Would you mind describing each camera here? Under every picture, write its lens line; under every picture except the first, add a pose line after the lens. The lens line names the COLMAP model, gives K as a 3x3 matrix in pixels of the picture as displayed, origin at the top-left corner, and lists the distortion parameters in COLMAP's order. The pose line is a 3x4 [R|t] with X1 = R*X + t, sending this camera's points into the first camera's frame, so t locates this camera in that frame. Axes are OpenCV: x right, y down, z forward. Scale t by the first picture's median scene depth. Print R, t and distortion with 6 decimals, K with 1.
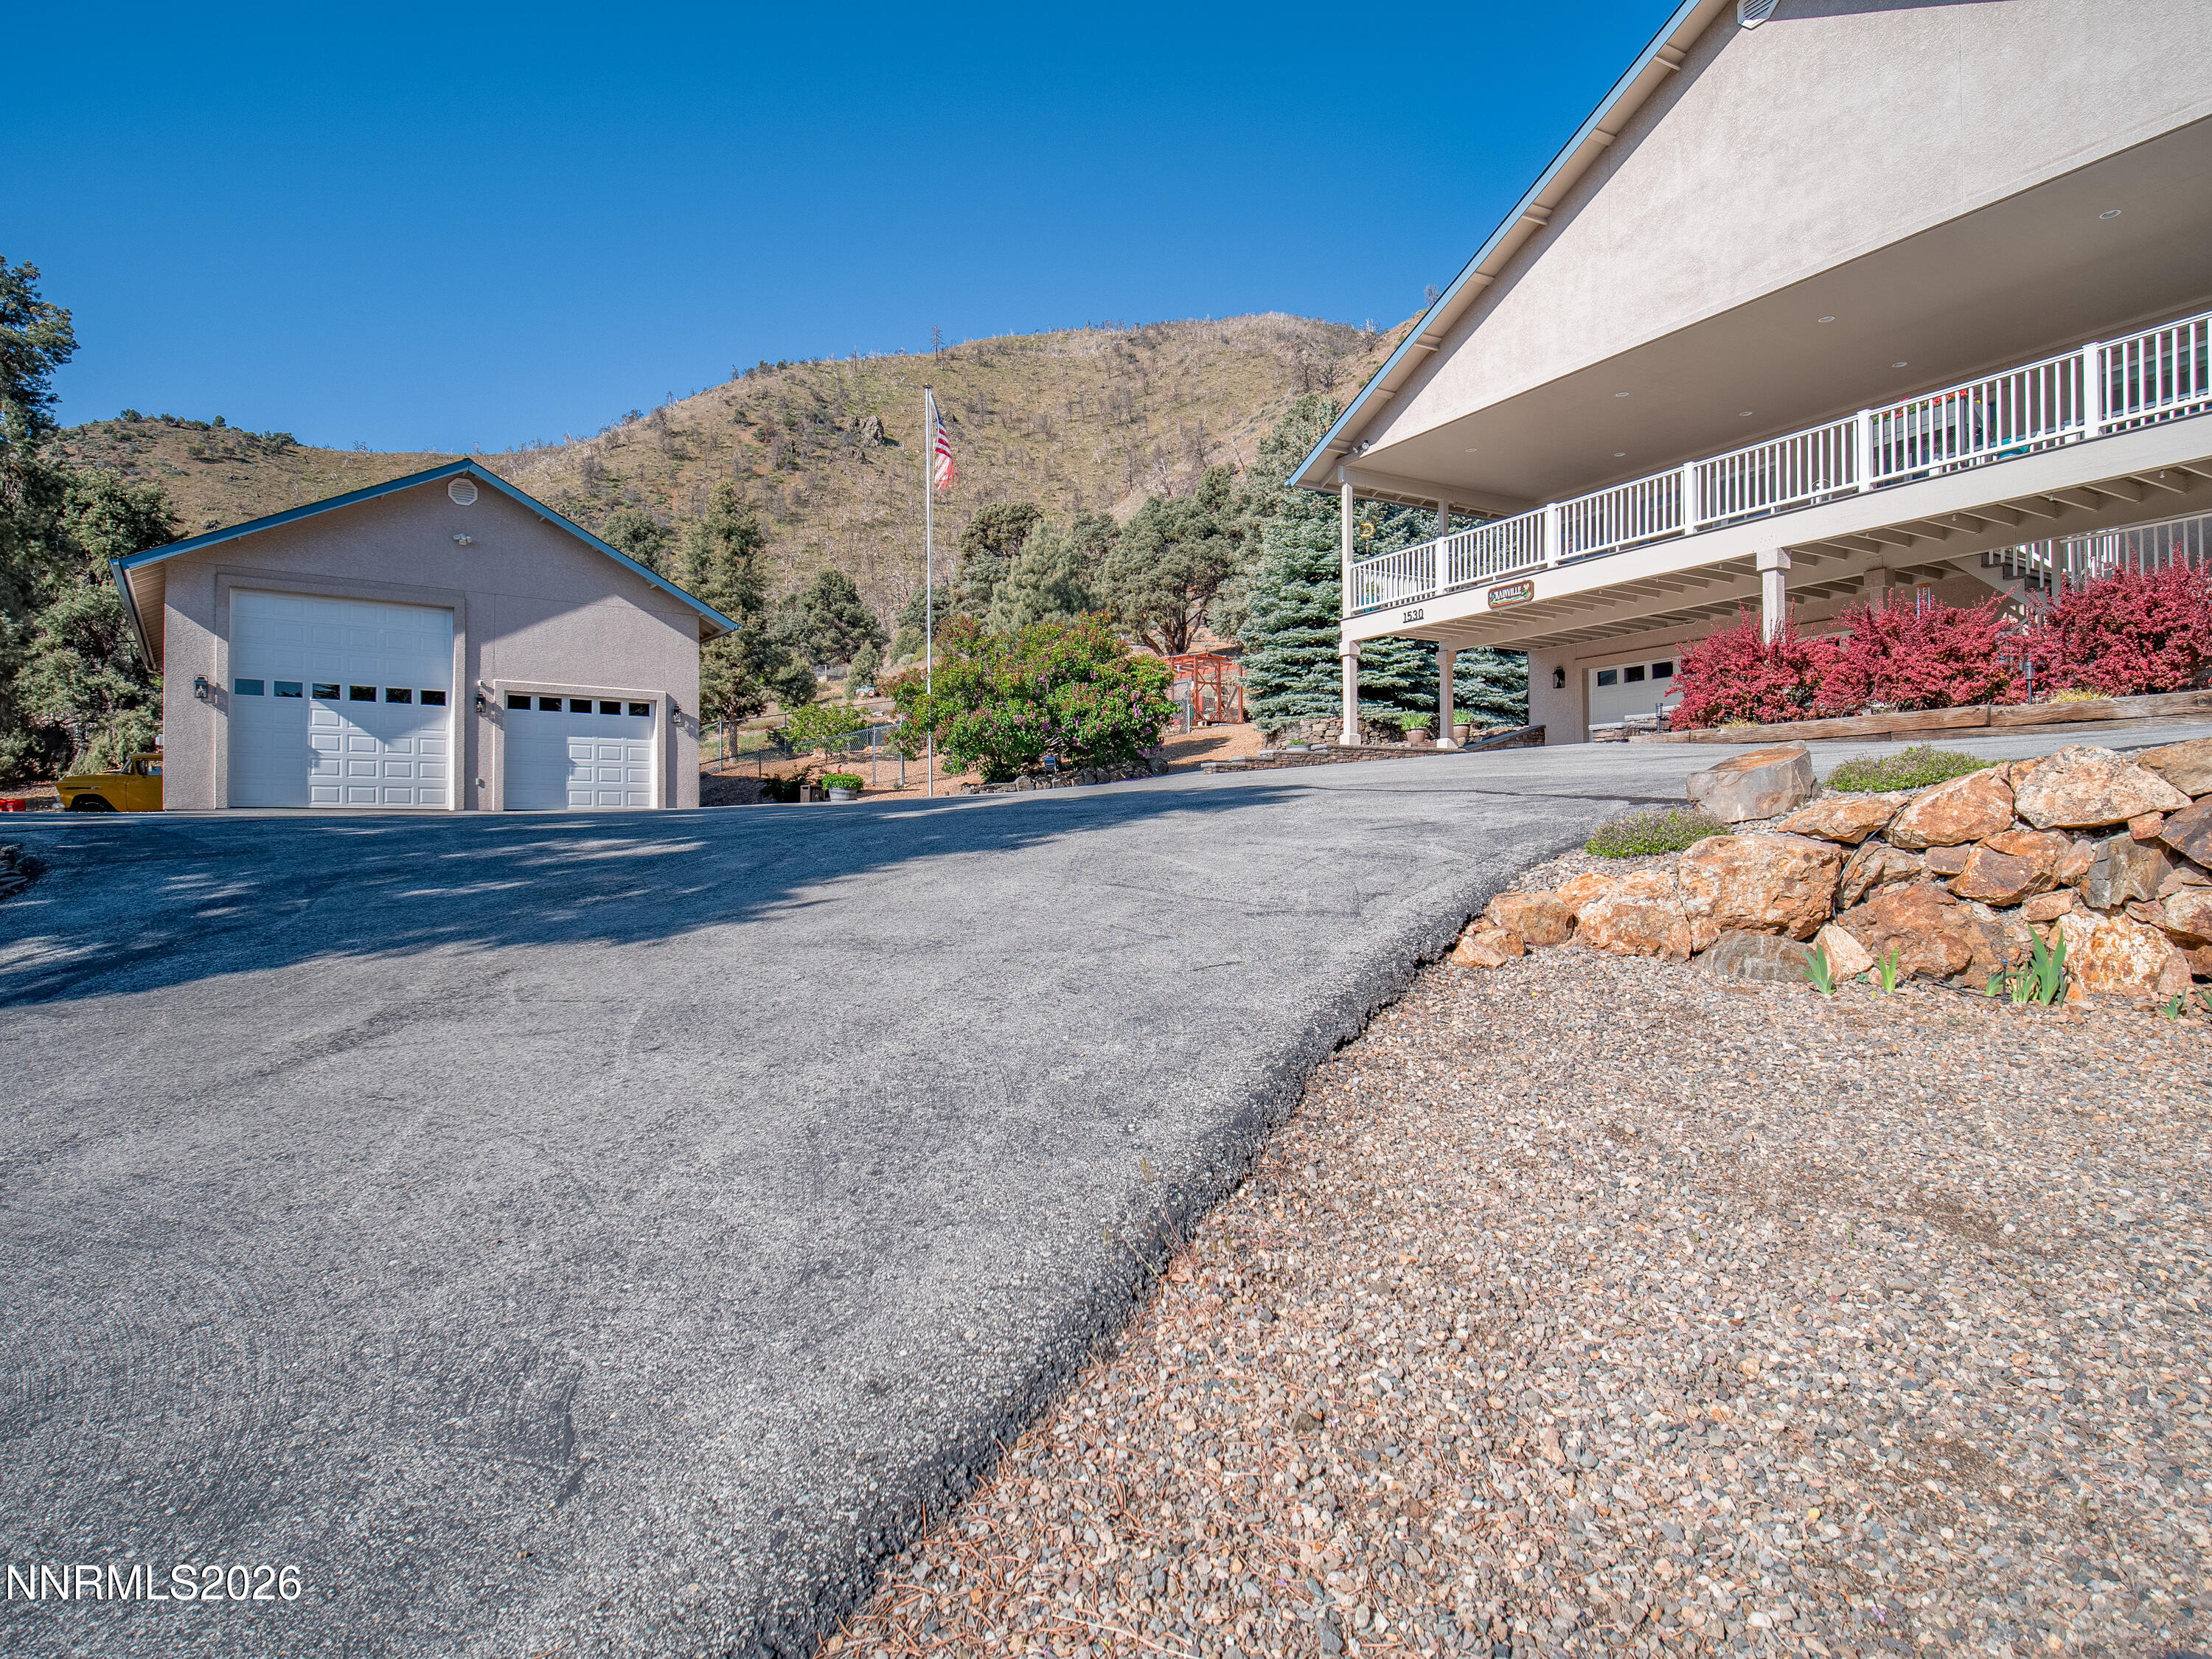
lens RADIAL K [[1228.2, 0, 1098.9], [0, 1228.2, 820.9], [0, 0, 1]] dist [0.001415, -0.001074]
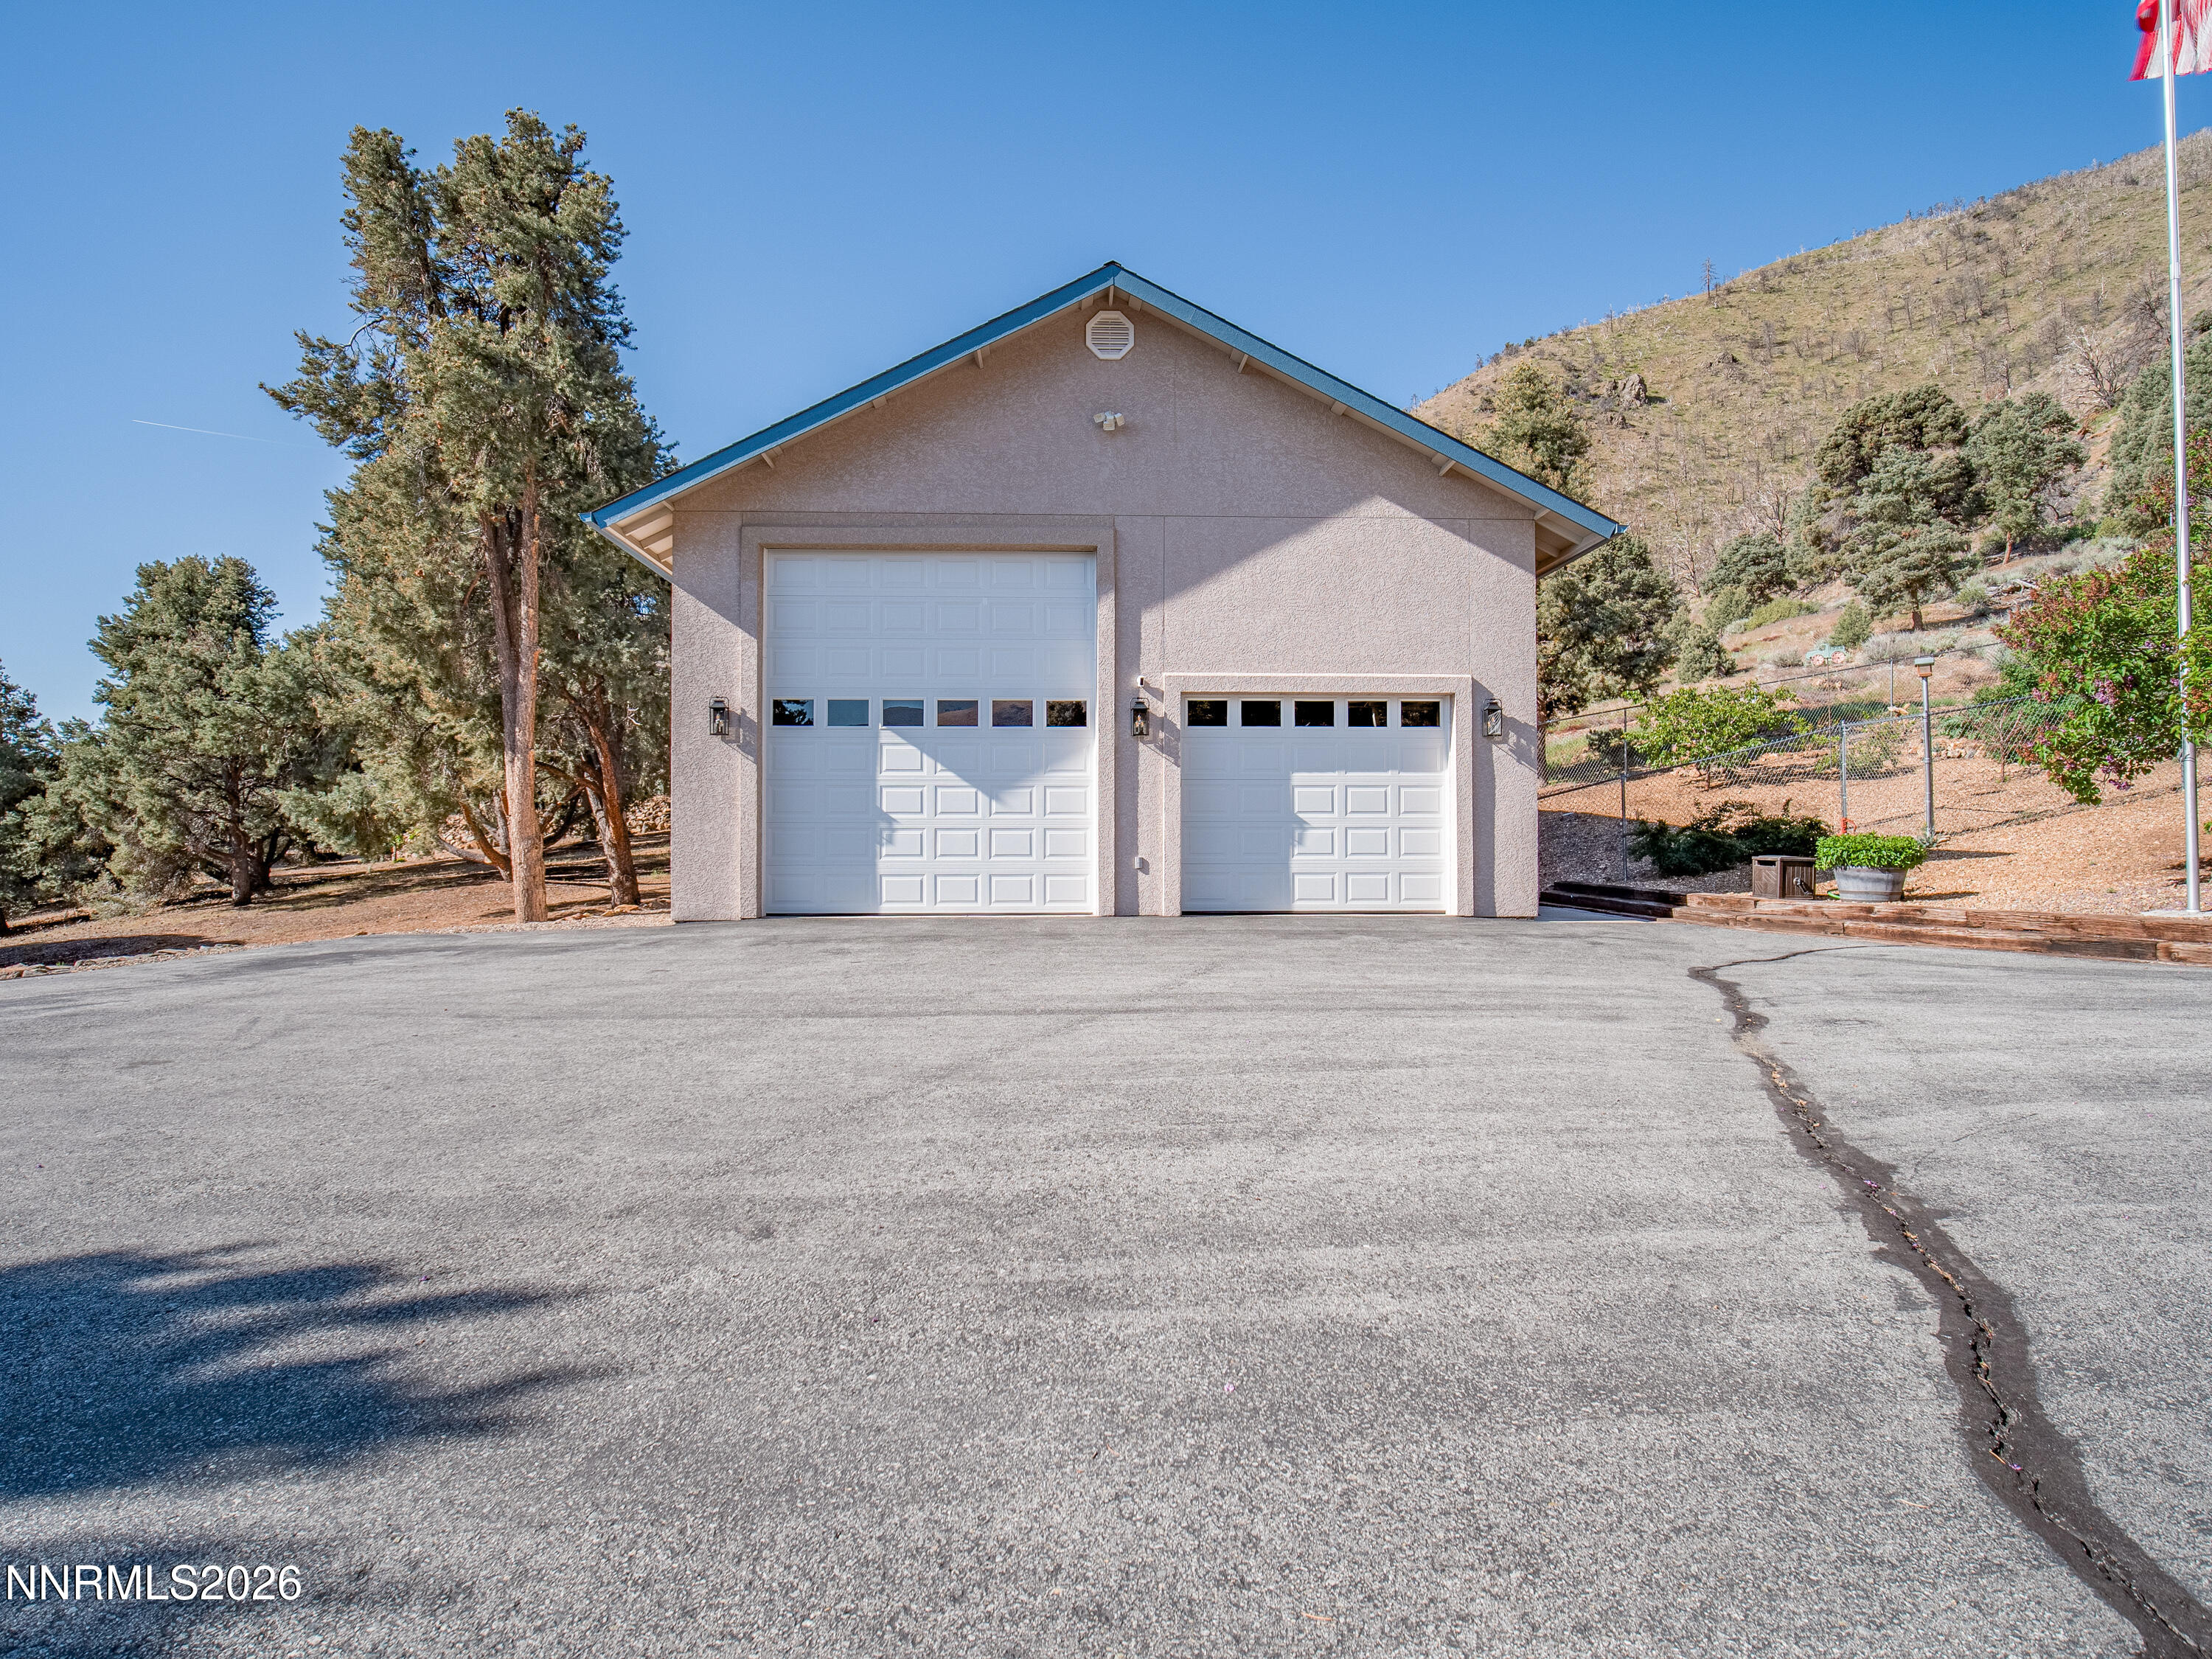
lens RADIAL K [[1228.2, 0, 1098.9], [0, 1228.2, 820.9], [0, 0, 1]] dist [0.001415, -0.001074]
pose [[0.831569, -0.007718, -0.555368, -0.208215], [0.007870, 0.999967, -0.002114, -0.047442], [0.555366, -0.002613, 0.831602, 0.514623]]
